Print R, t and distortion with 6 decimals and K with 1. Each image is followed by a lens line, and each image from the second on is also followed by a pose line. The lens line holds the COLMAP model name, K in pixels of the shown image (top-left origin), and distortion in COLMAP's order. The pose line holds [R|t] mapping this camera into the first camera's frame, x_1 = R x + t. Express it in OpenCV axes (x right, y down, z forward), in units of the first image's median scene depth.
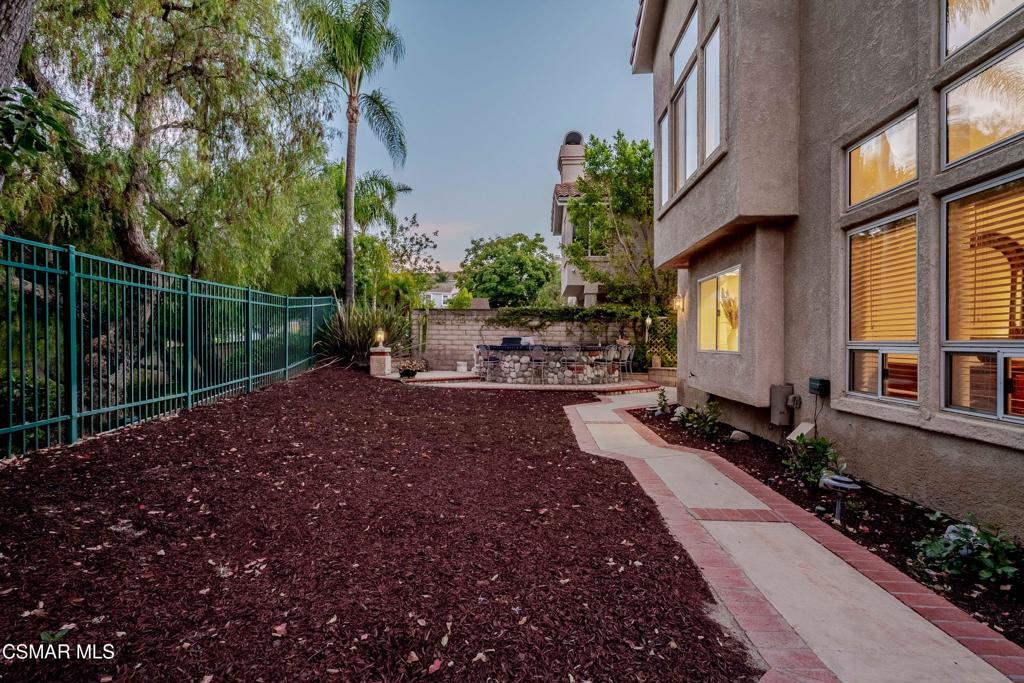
lens RADIAL K [[470.3, 0, 503.5], [0, 470.3, 347.3], [0, 0, 1]] dist [-0.010510, 0.001499]
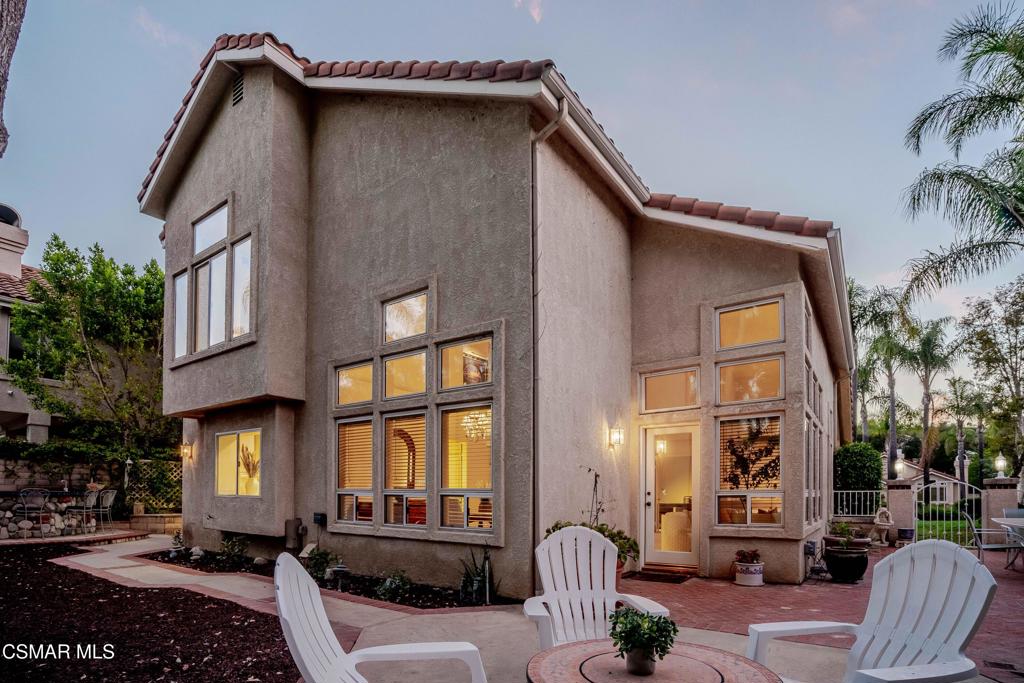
lens RADIAL K [[508.0, 0, 508.0], [0, 508.0, 488.7], [0, 0, 1]] dist [-0.014318, -0.000032]
pose [[0.517758, 0.008701, 0.855483, -0.362552], [-0.001202, 0.999955, -0.009443, 0.001803], [-0.855526, 0.003860, 0.517745, -0.326512]]
